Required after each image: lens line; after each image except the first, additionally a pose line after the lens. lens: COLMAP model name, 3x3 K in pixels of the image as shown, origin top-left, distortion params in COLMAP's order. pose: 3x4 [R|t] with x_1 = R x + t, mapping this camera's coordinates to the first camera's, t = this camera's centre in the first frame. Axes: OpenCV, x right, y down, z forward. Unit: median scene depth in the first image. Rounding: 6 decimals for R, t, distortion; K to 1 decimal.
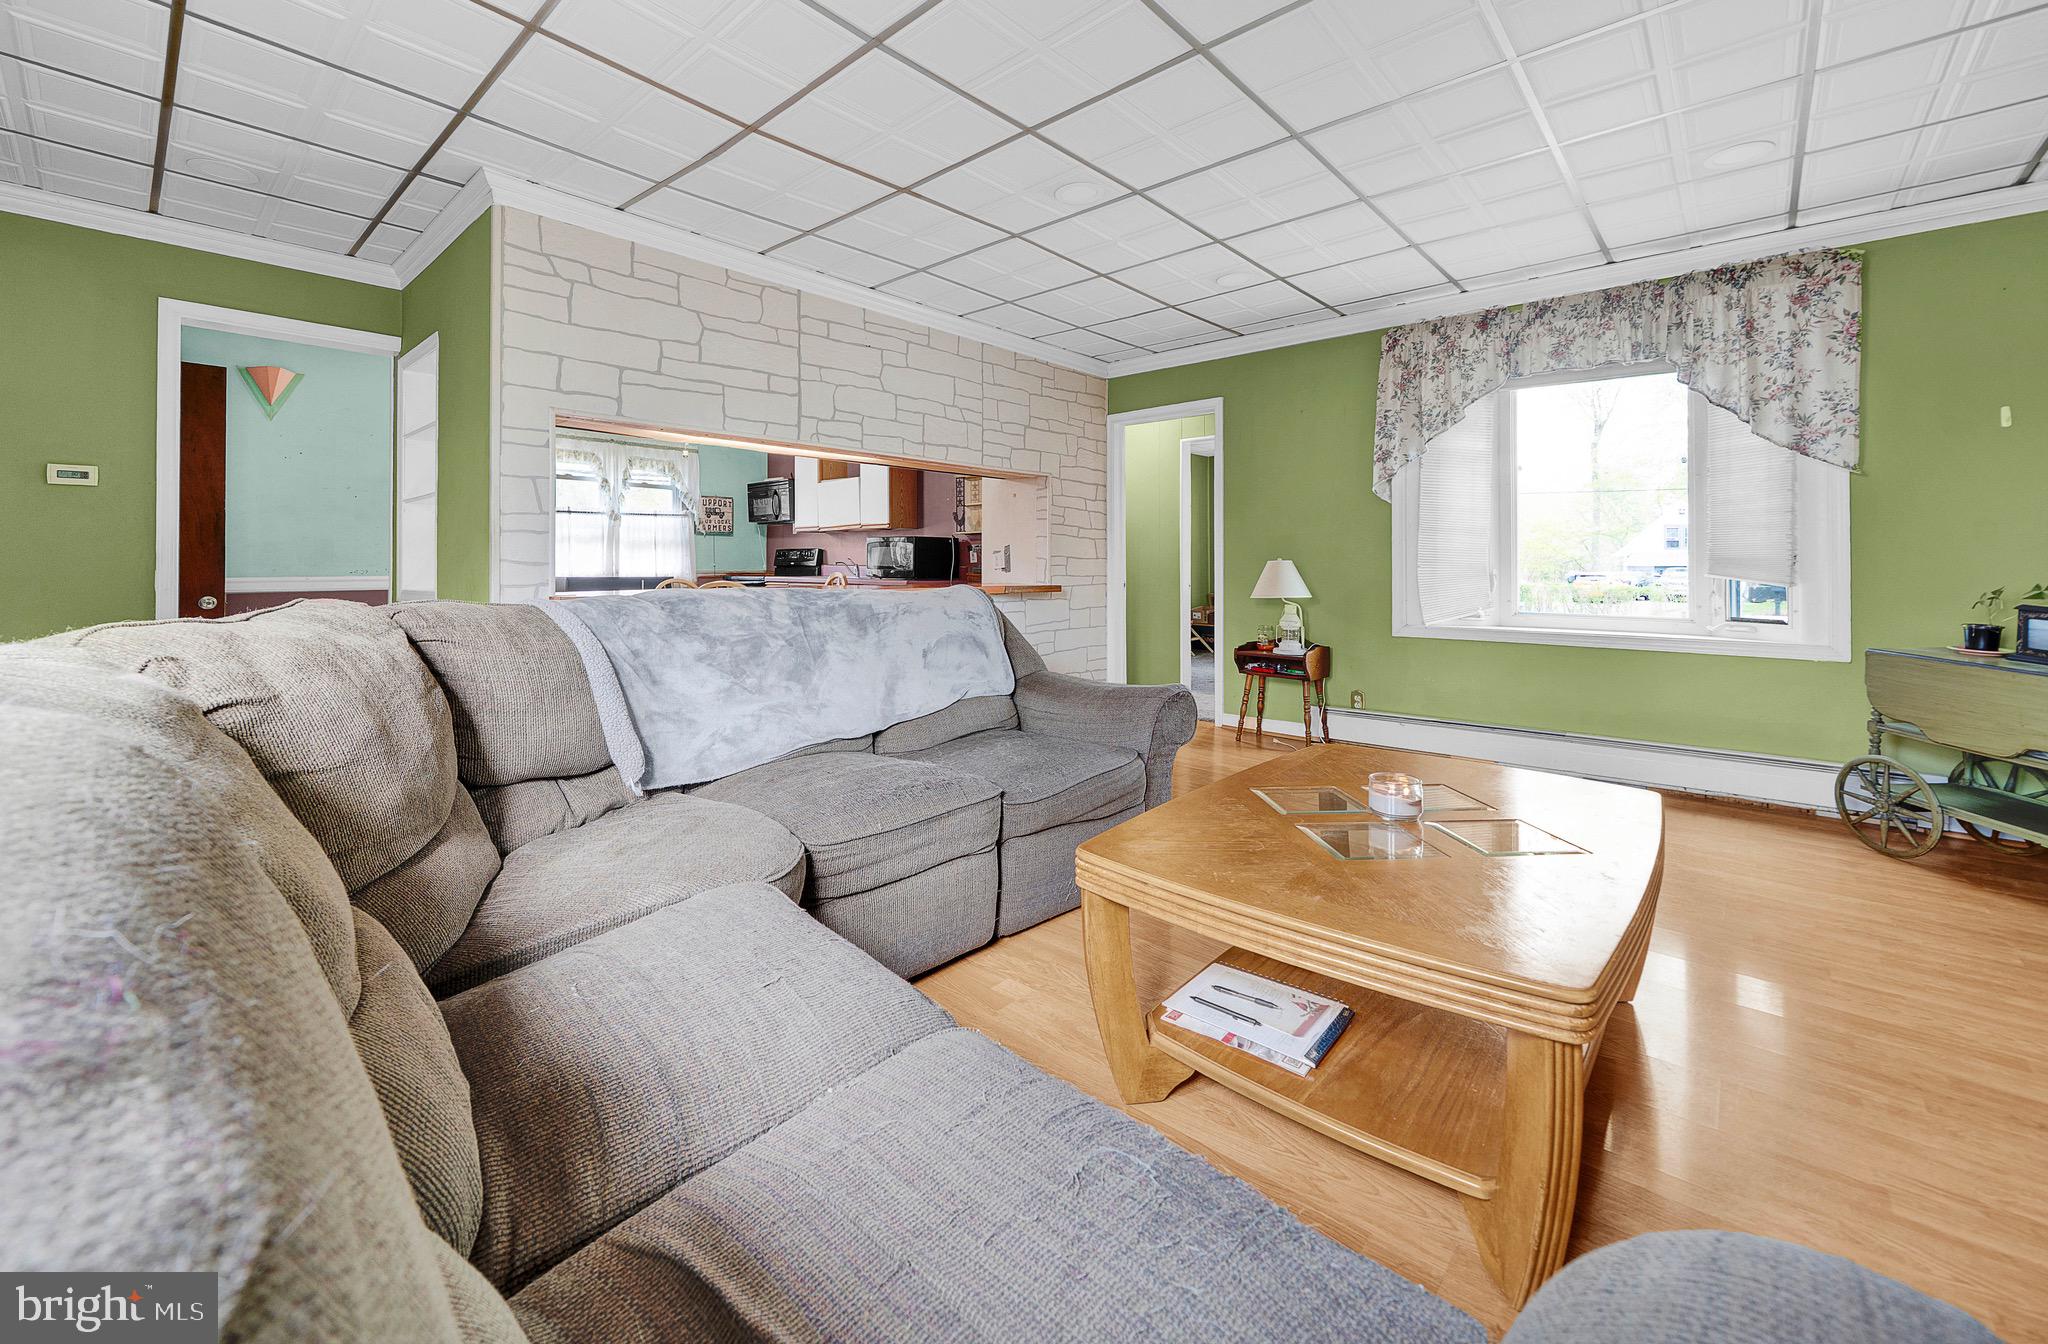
lens RADIAL K [[817.5, 0, 1055.6], [0, 817.5, 567.3], [0, 0, 1]] dist [-0.016296, -0.000334]
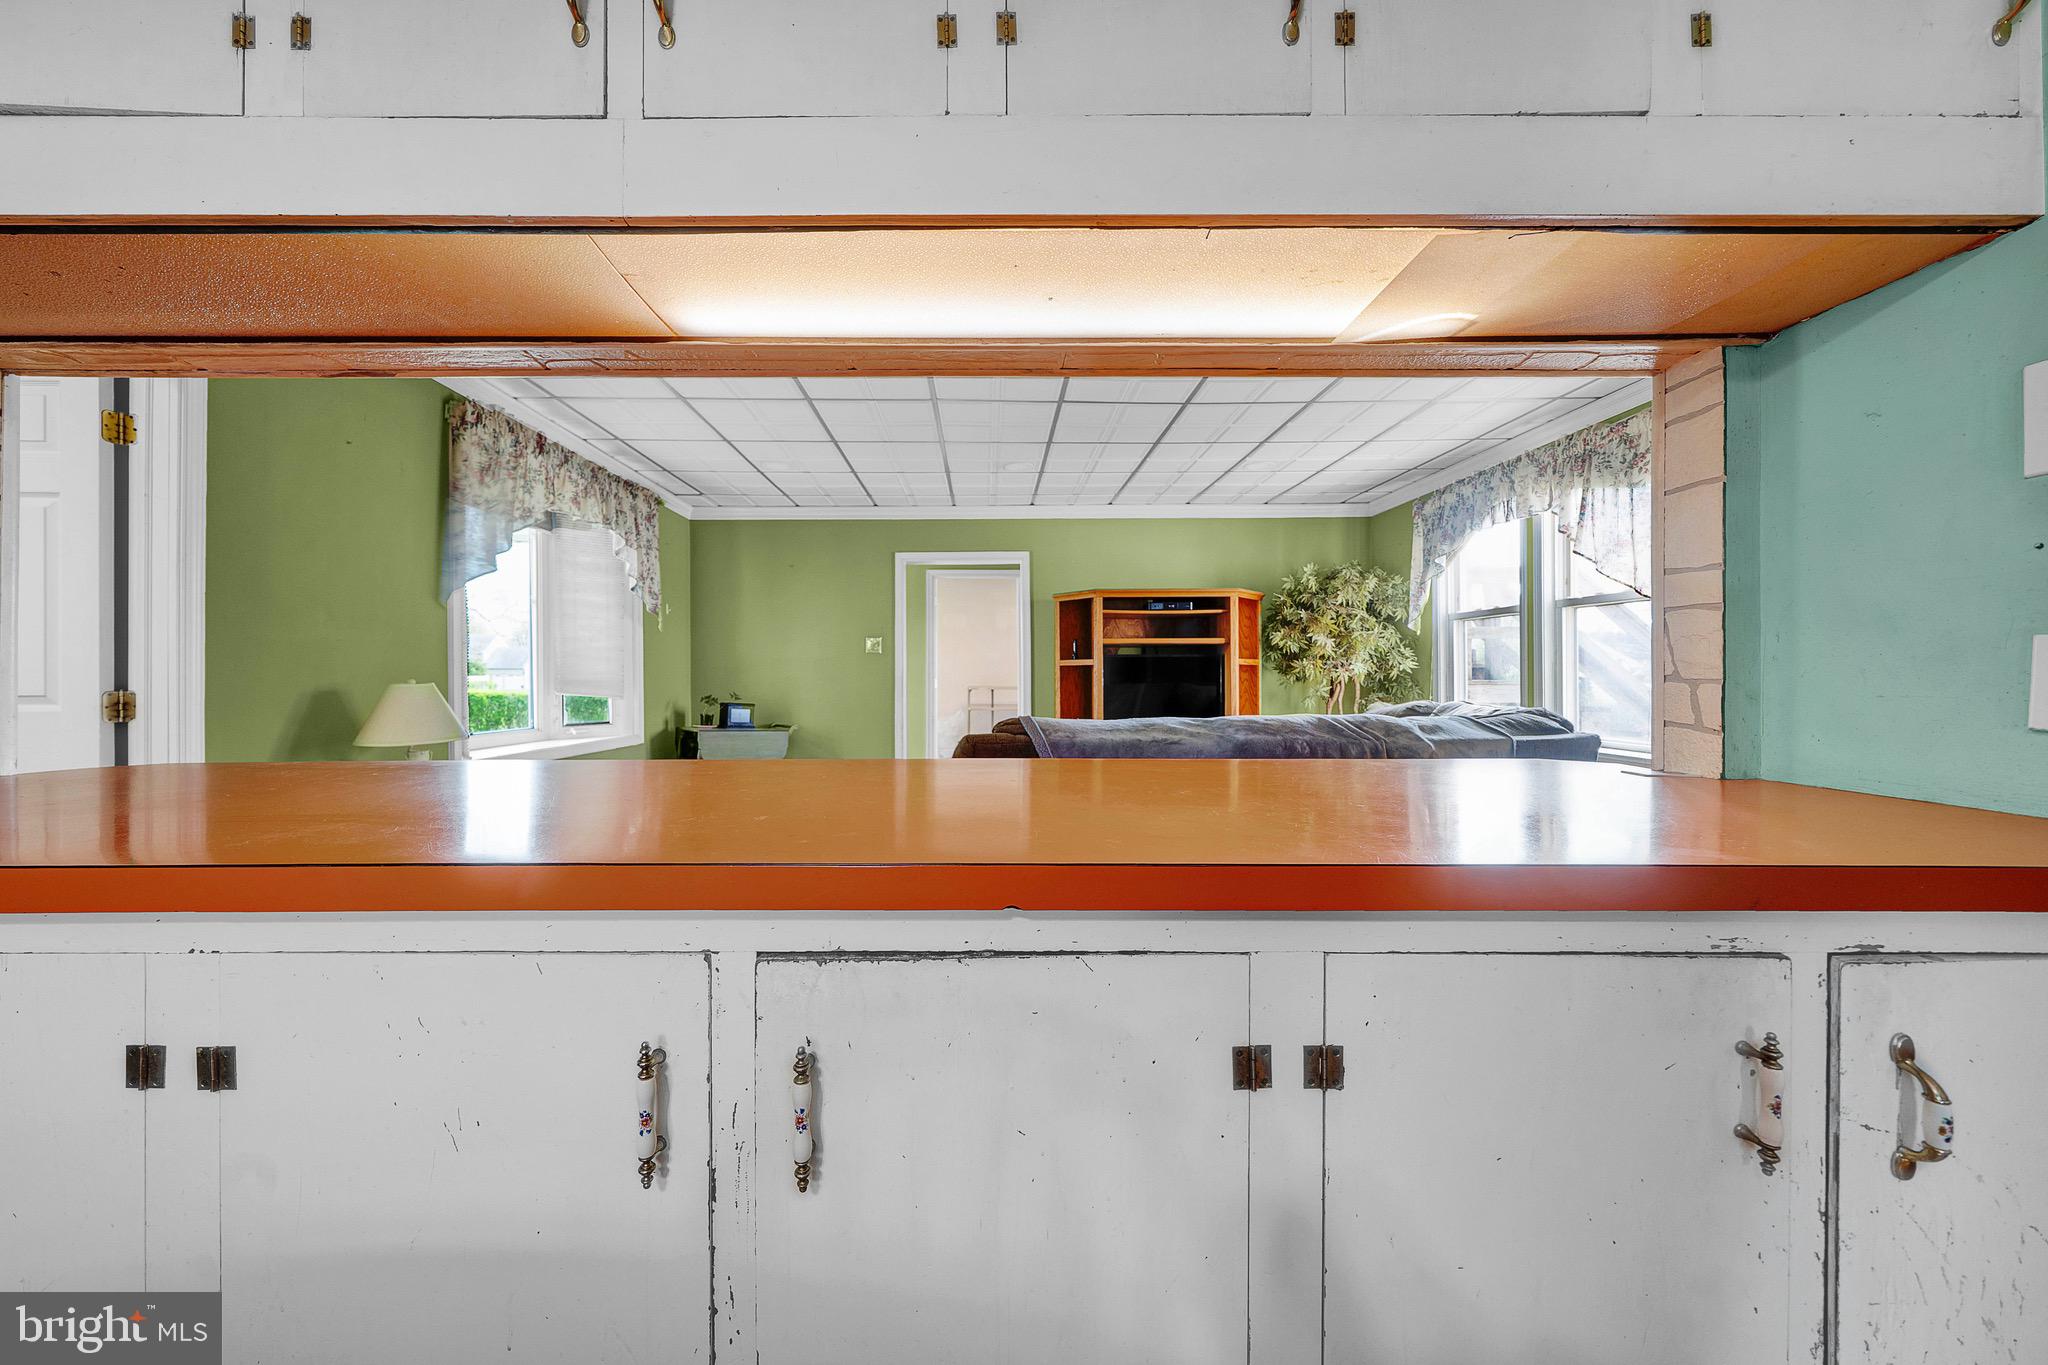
lens RADIAL K [[719.1, 0, 1002.3], [0, 719.1, 673.4], [0, 0, 1]] dist [0.003678, -0.000099]
pose [[-0.659072, 0.004681, 0.752065, -0.505143], [0.001352, 0.999986, -0.005039, -0.013022], [-0.752079, -0.002304, -0.659069, 1.127902]]
